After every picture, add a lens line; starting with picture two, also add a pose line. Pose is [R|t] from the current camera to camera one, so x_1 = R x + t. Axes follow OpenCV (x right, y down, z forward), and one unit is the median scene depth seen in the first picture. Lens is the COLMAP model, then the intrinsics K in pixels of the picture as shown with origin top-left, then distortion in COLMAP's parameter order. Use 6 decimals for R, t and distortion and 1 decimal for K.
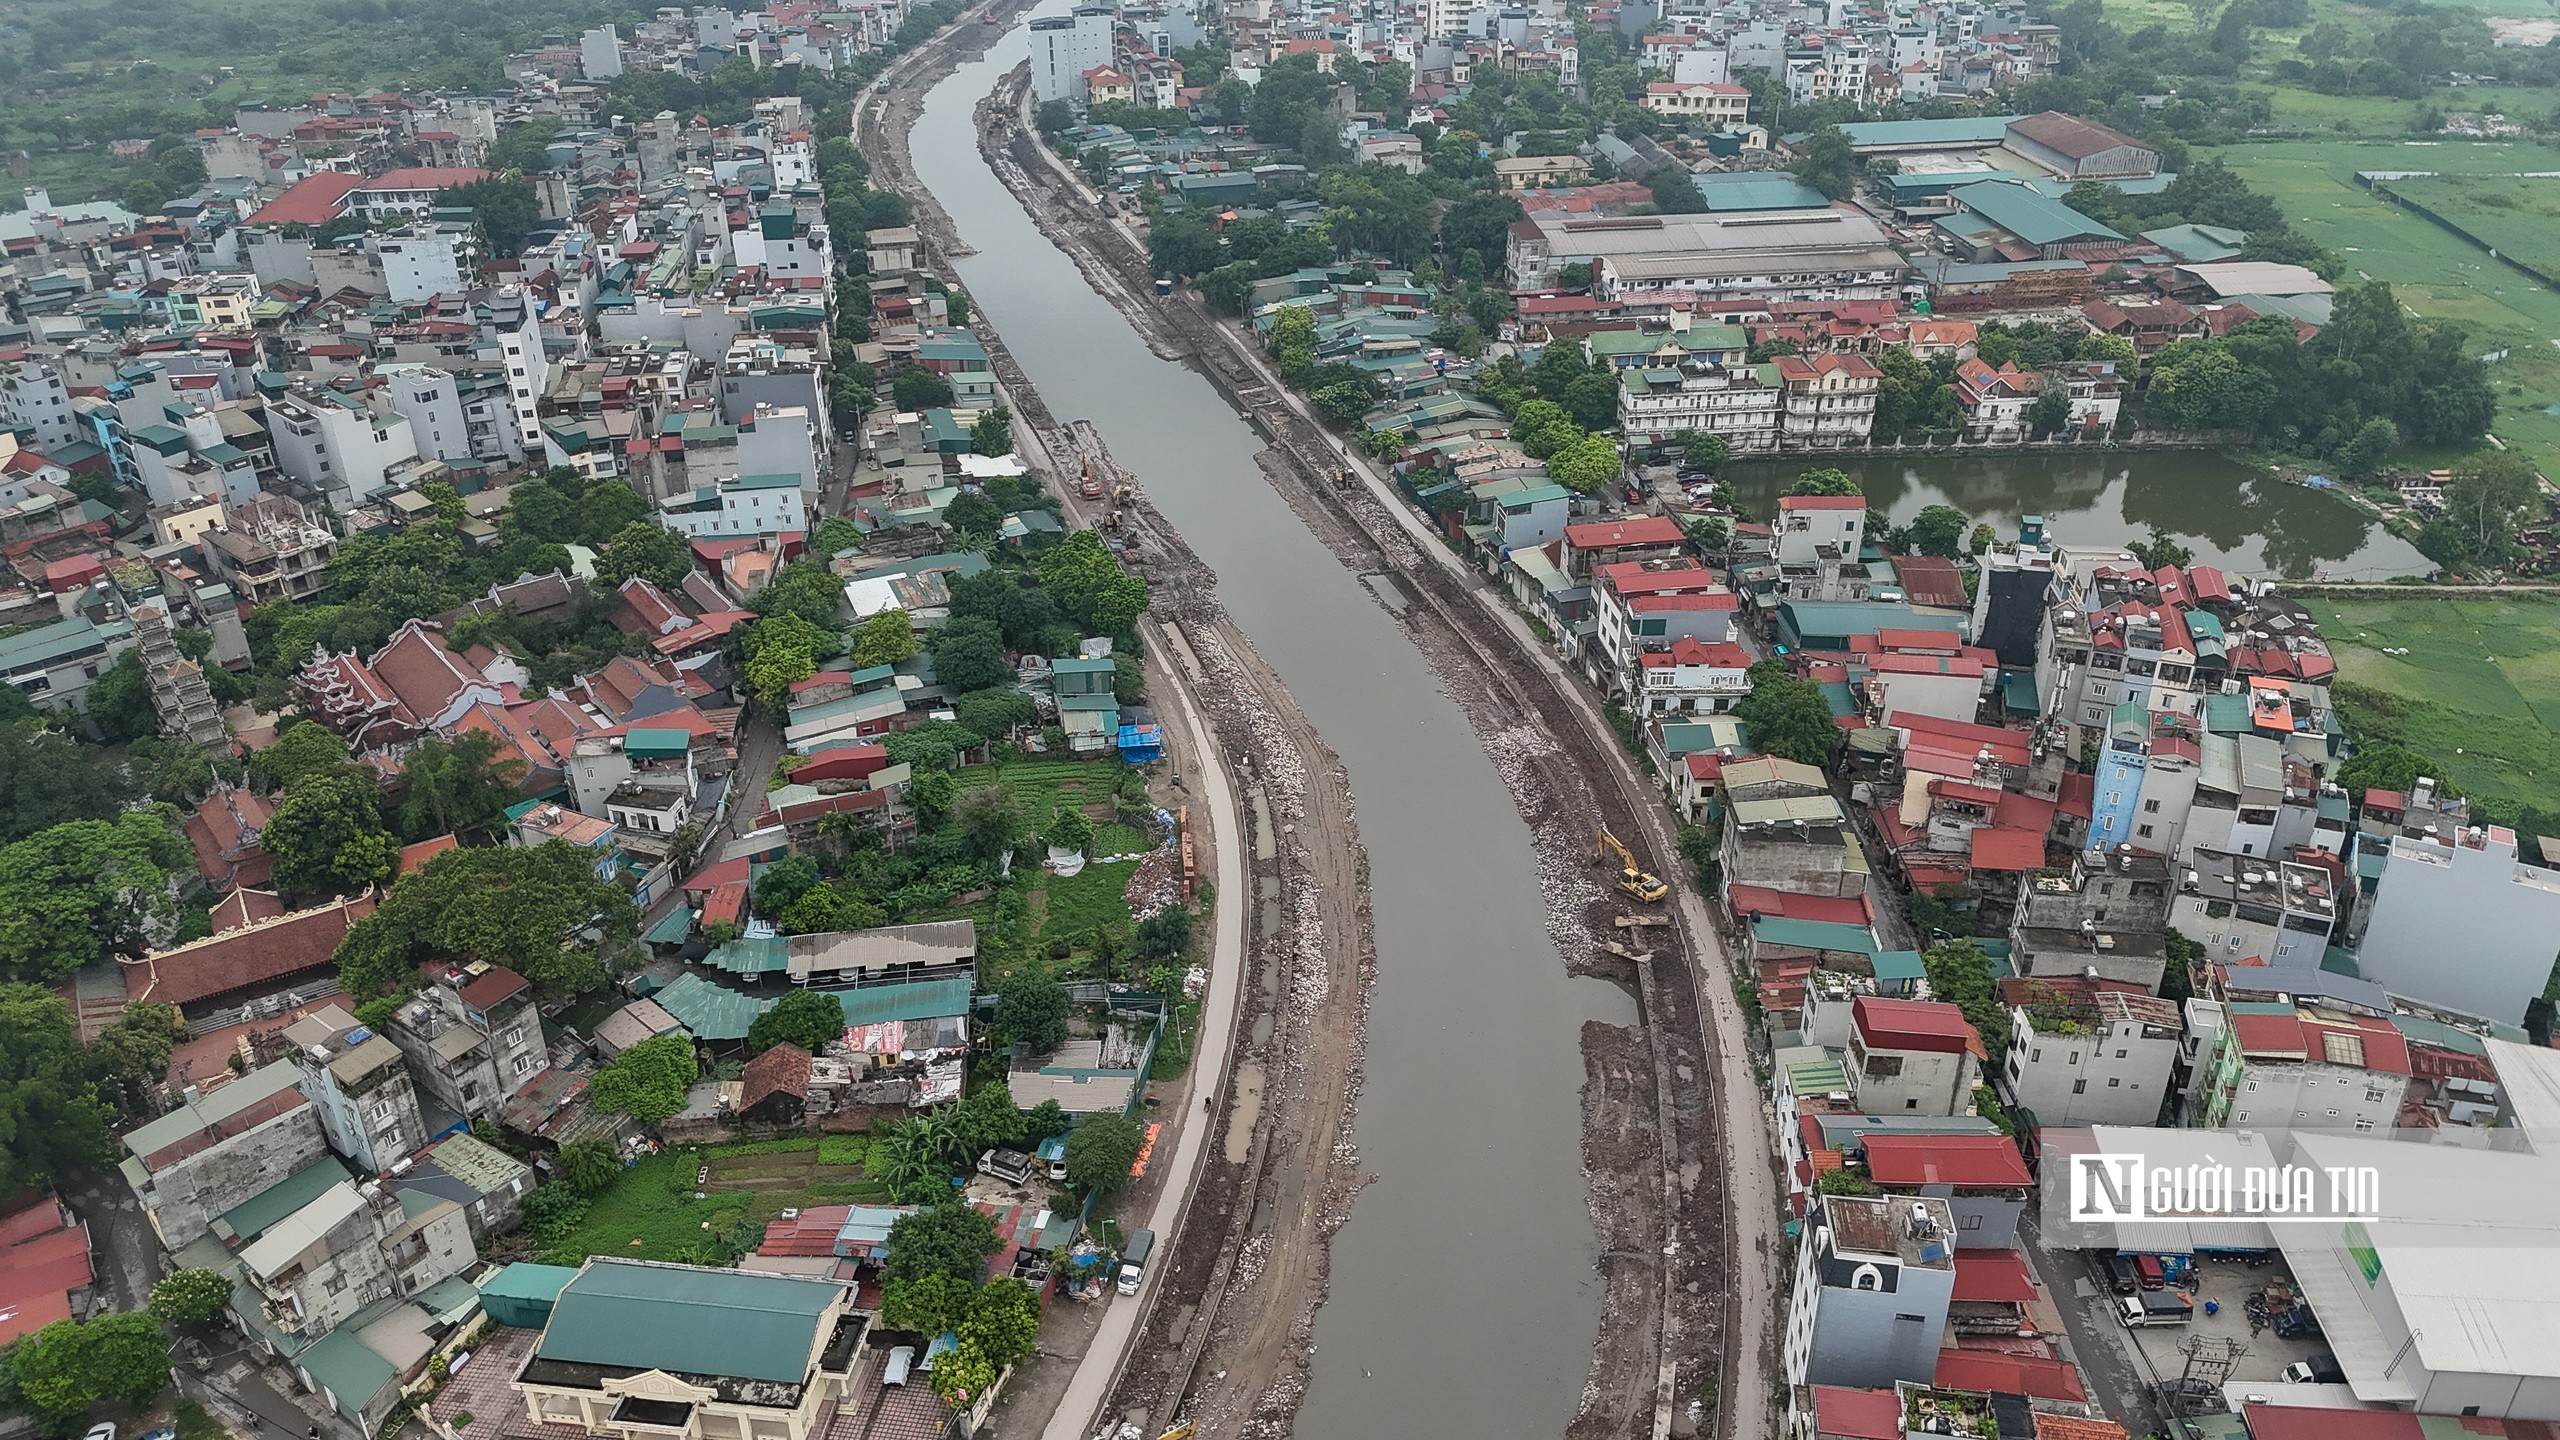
lens RADIAL K [[1877.0, 0, 1284.3], [0, 1877.0, 723.7], [0, 0, 1]] dist [0.075271, -0.064192]
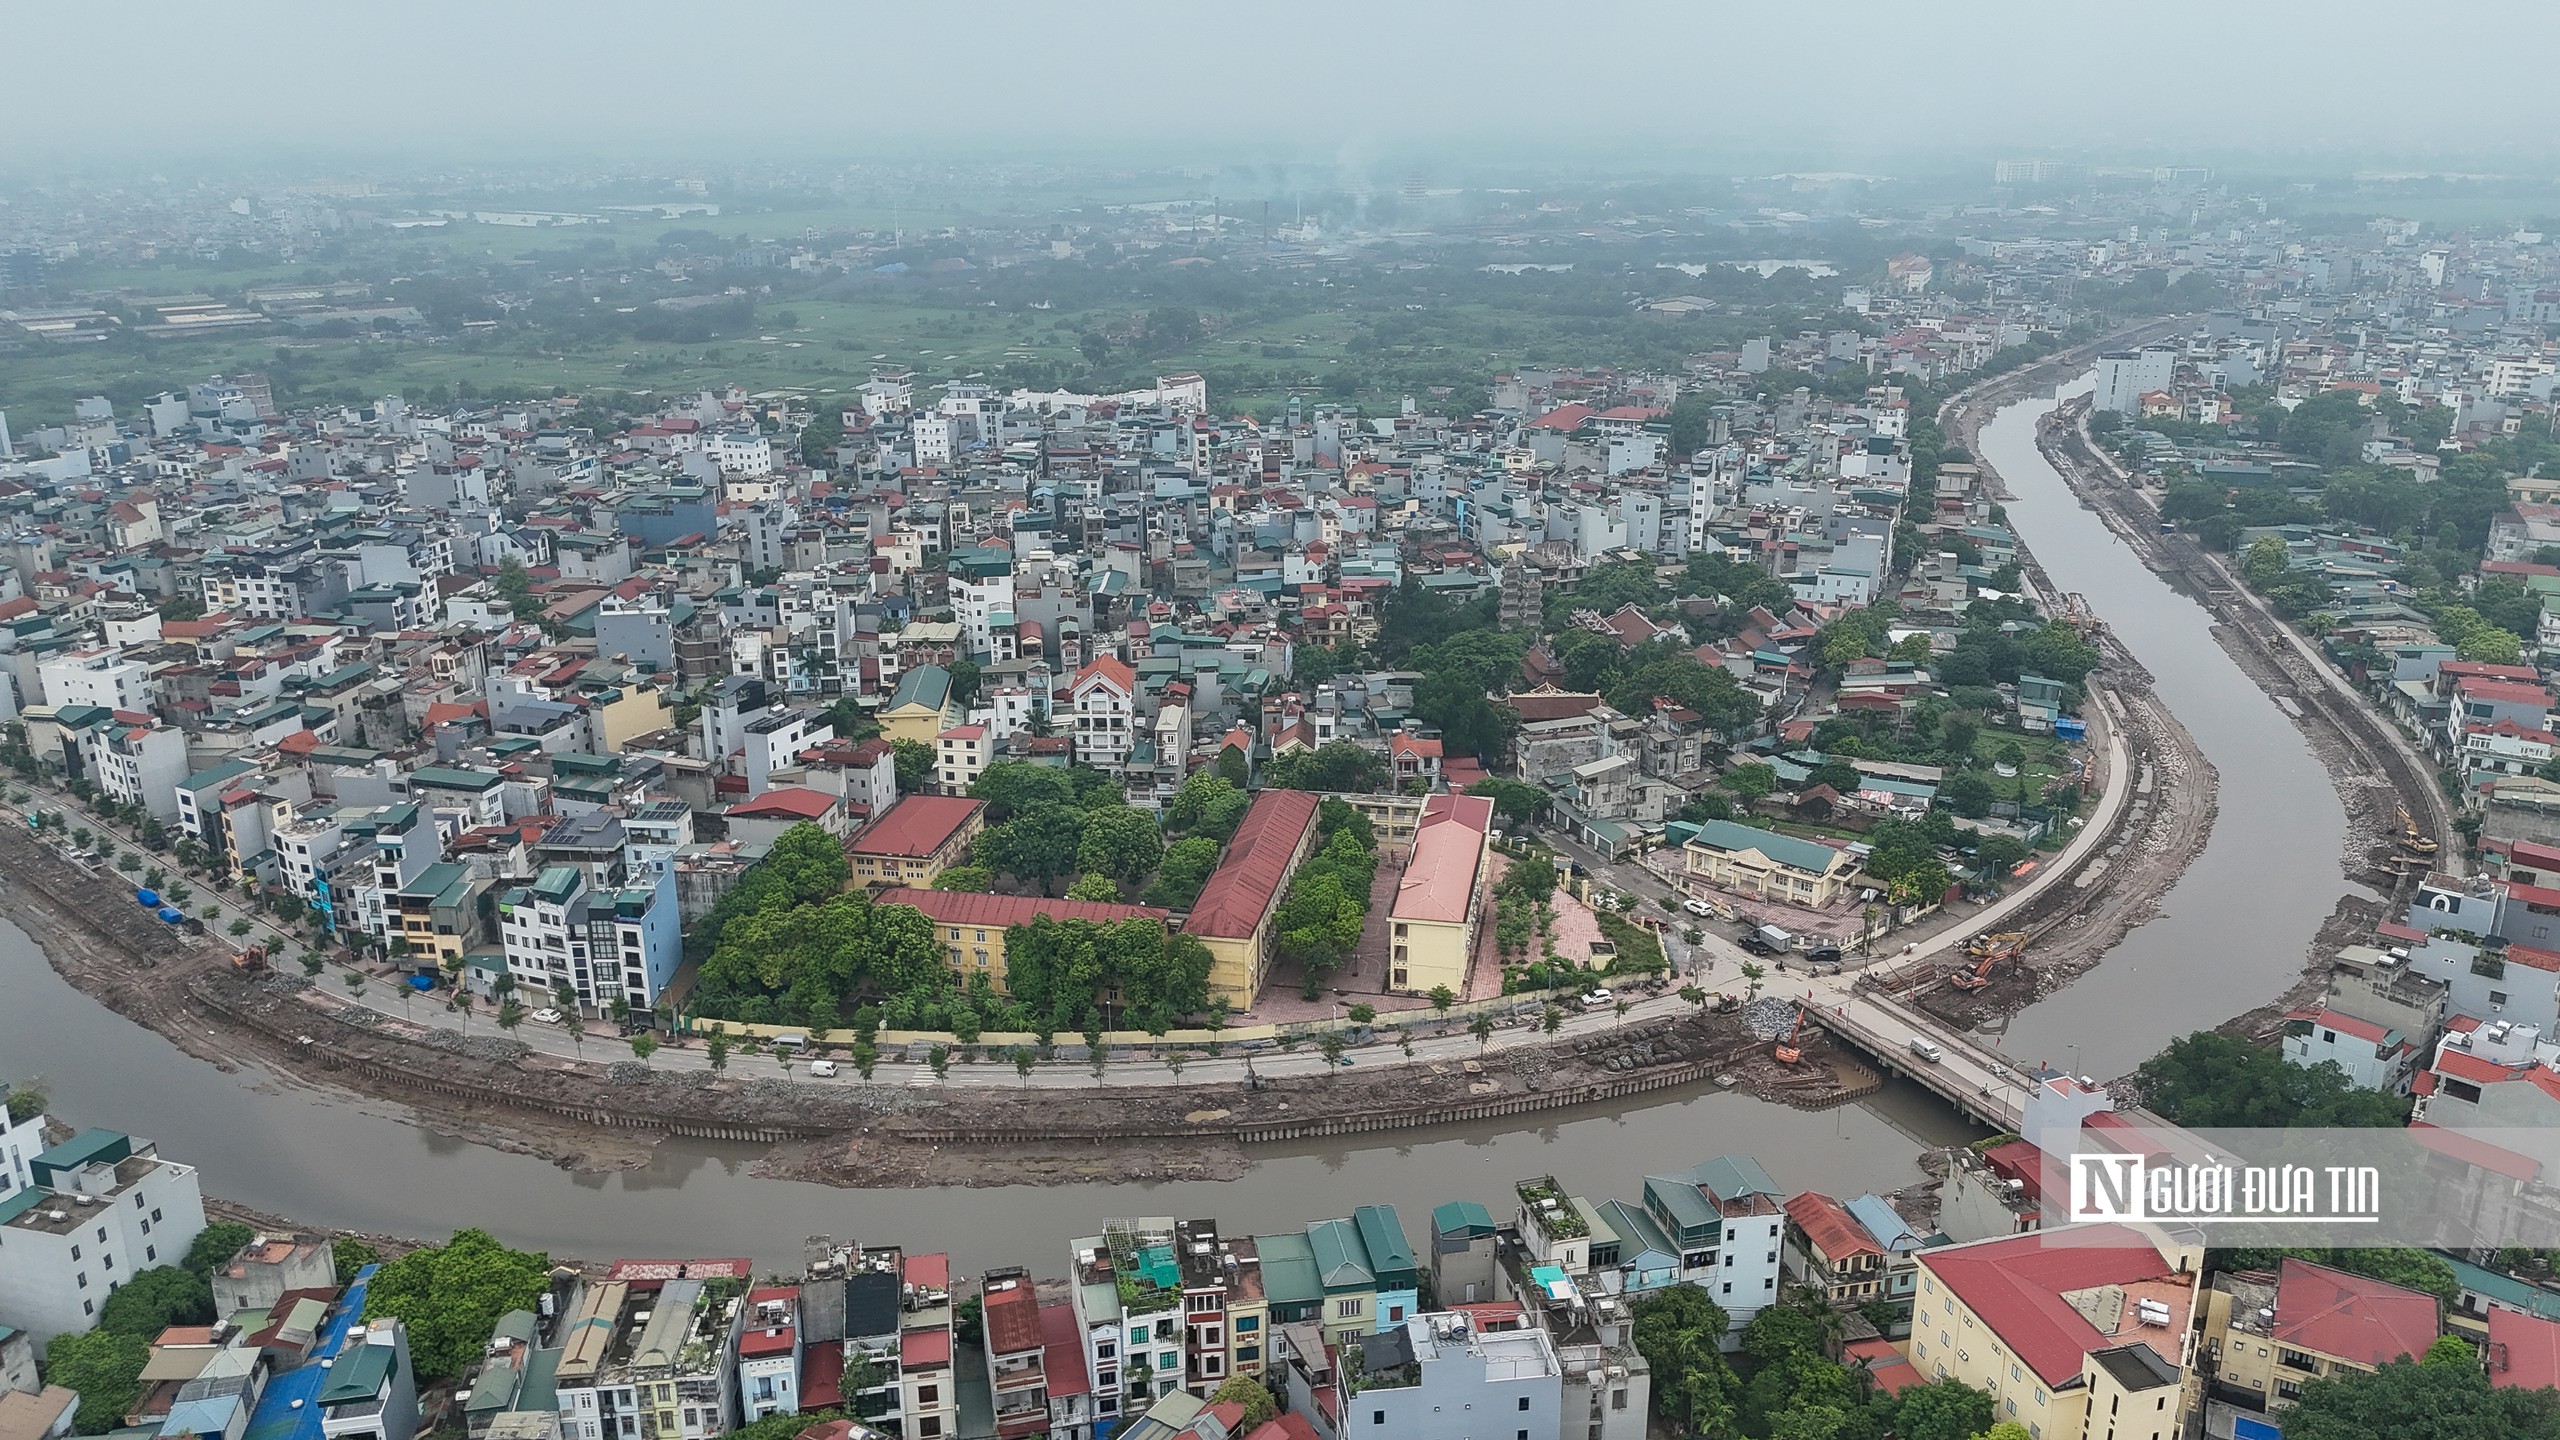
lens RADIAL K [[1877.0, 0, 1284.3], [0, 1877.0, 723.7], [0, 0, 1]] dist [0.075271, -0.064192]
pose [[0.858342, 0.171380, -0.483610, 0.081595], [-0.258468, 0.958660, -0.119018, 0.242341], [0.443220, 0.227155, 0.867154, -0.426520]]
